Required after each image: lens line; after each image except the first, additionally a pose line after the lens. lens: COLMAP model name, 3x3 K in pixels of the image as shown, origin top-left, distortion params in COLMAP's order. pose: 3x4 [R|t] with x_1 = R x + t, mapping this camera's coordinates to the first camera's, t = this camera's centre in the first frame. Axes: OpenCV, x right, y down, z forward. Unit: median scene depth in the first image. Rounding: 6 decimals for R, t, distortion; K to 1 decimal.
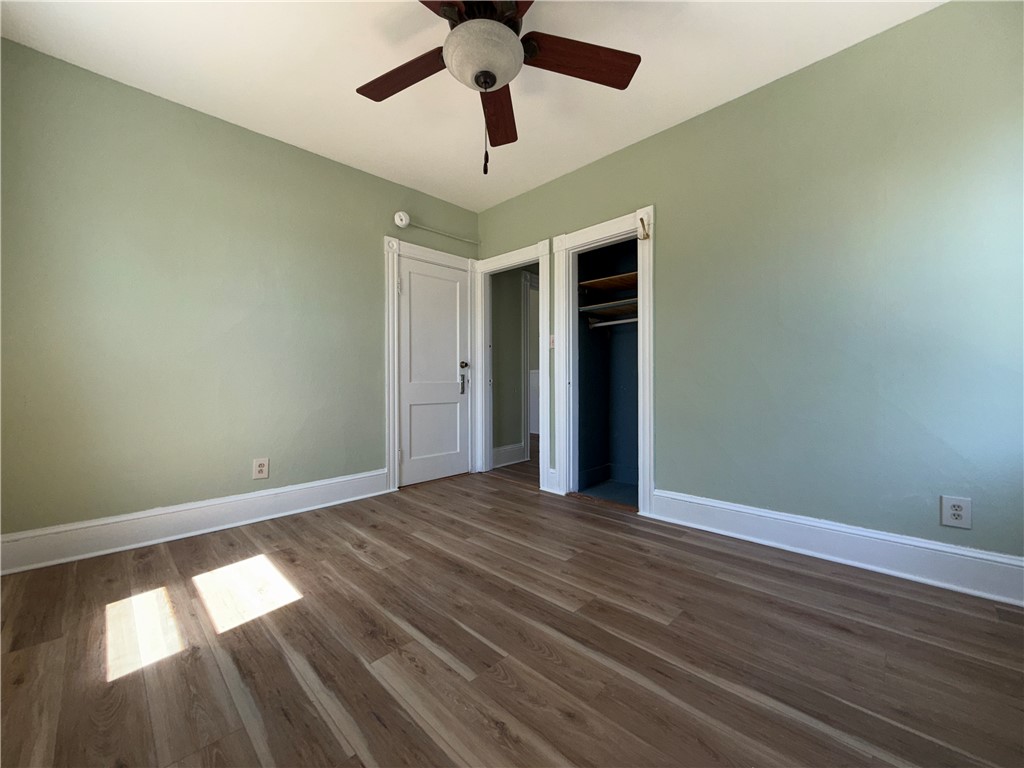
lens RADIAL K [[411.0, 0, 512.0], [0, 411.0, 384.0], [0, 0, 1]] dist [-0.000801, -0.000062]
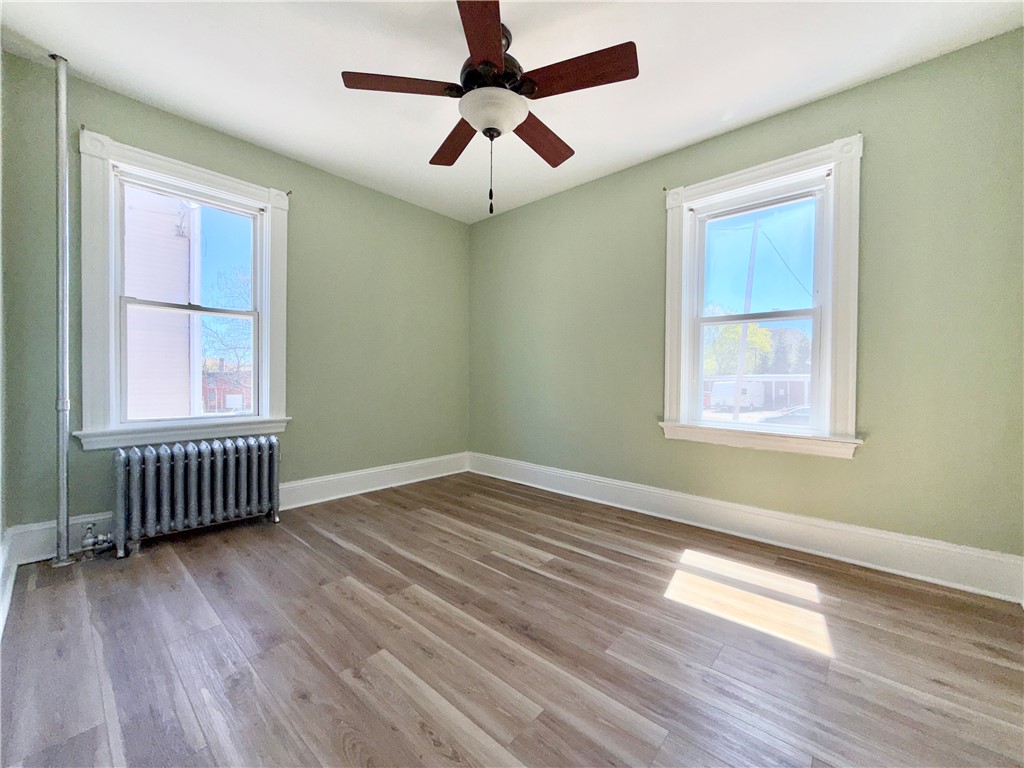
lens RADIAL K [[411.0, 0, 512.0], [0, 411.0, 384.0], [0, 0, 1]] dist [-0.000801, -0.000062]
pose [[-0.998686, -0.006382, -0.050857, -0.063271], [-0.007712, 0.999632, 0.026000, -0.055911], [0.050673, 0.026358, -0.998367, 2.106063]]
